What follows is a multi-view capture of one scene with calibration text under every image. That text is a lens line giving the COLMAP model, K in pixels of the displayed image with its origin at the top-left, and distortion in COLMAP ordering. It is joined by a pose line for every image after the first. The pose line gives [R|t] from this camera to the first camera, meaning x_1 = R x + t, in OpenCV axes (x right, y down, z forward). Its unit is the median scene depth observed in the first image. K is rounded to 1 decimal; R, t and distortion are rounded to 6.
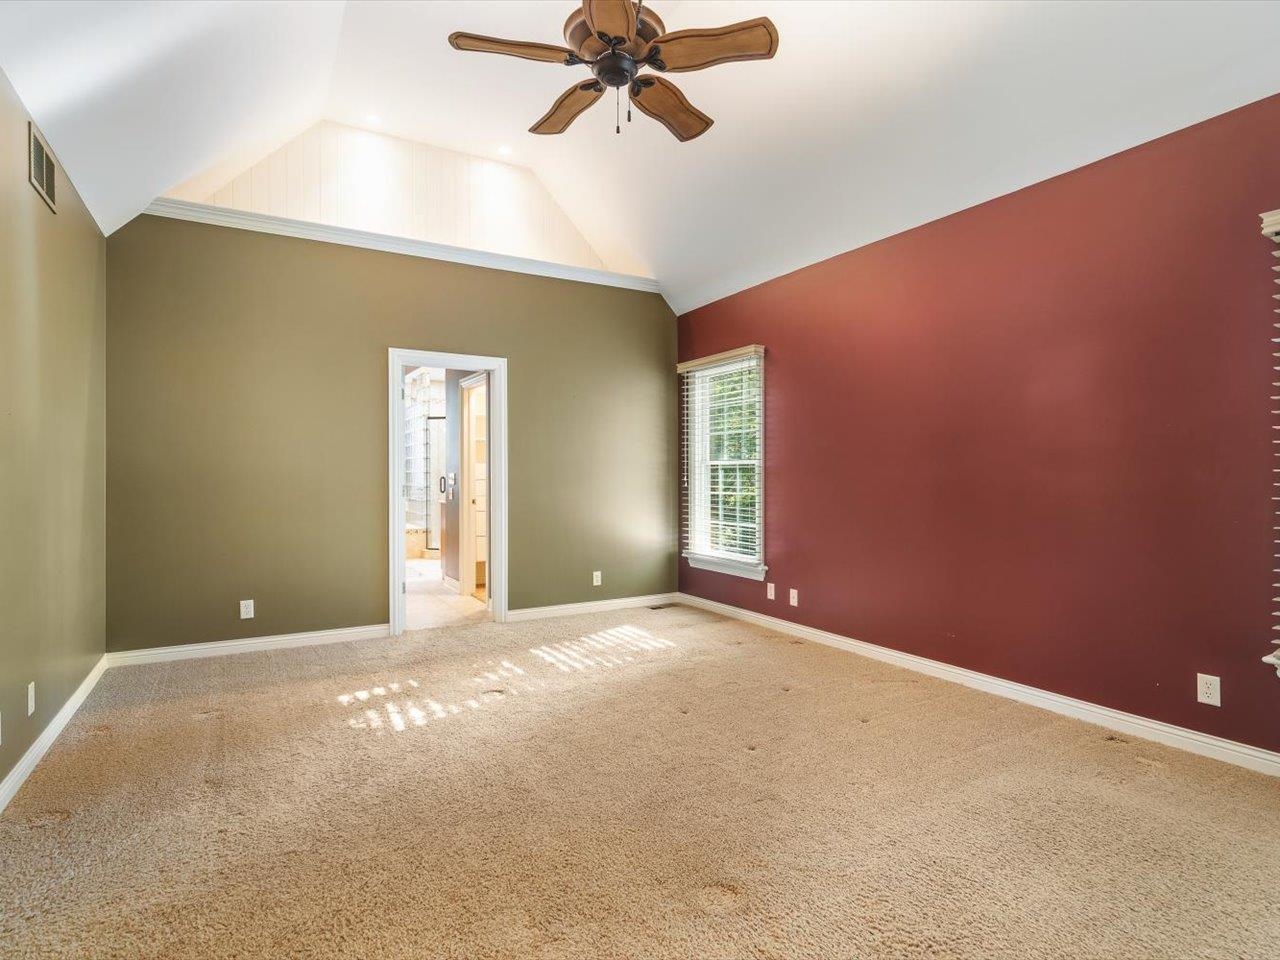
lens RADIAL K [[681.2, 0, 639.2], [0, 681.2, 478.1], [0, 0, 1]] dist [-0.002219, -0.002107]
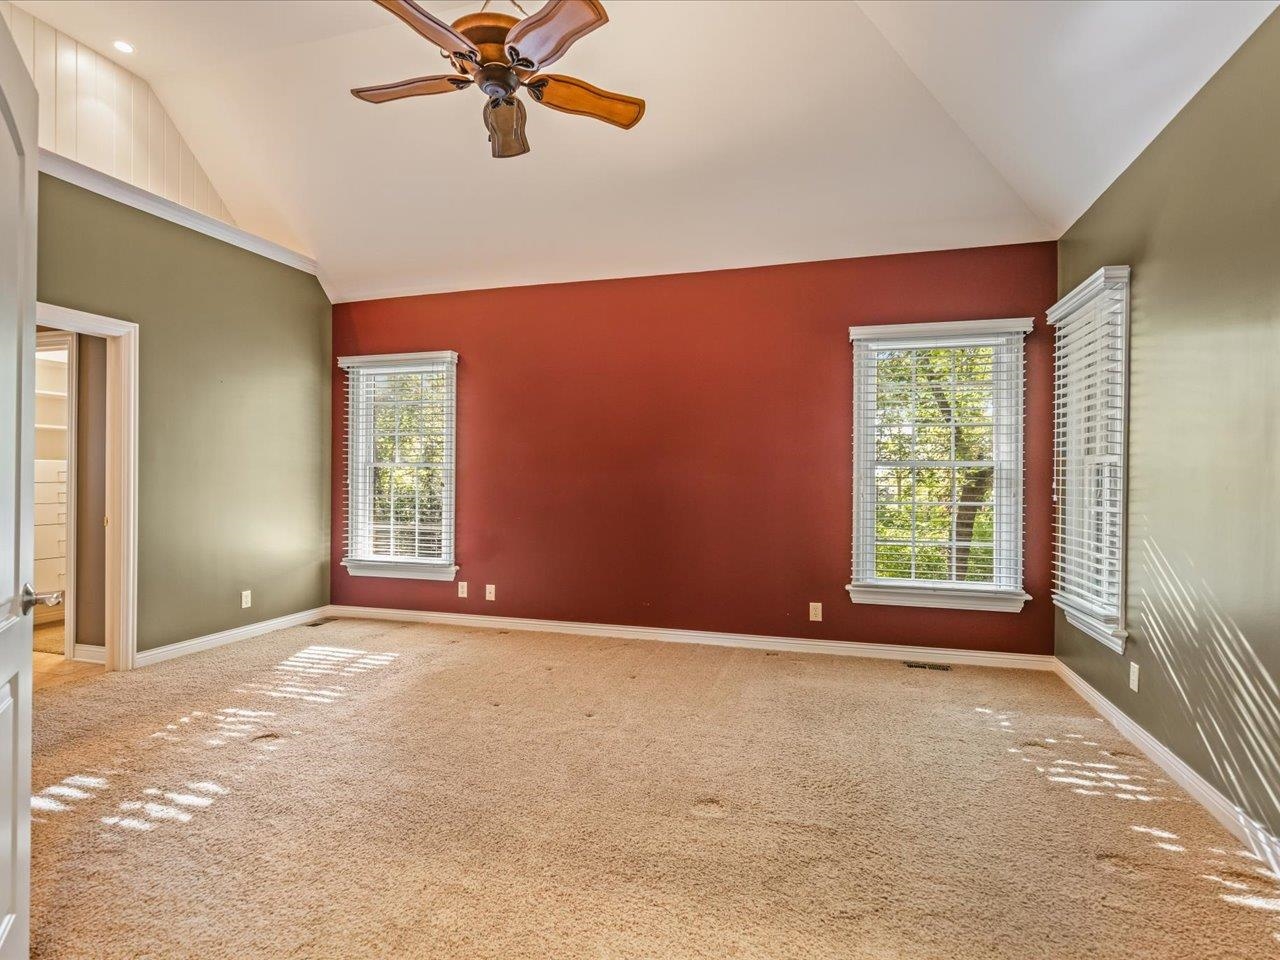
lens RADIAL K [[681.2, 0, 633.3], [0, 681.2, 479.5], [0, 0, 1]] dist [-0.002219, -0.002107]
pose [[0.727363, 0.004311, 0.686240, -0.327118], [-0.001873, 0.999989, -0.004296, 0.002015], [-0.686251, 0.001839, 0.727363, 0.064253]]
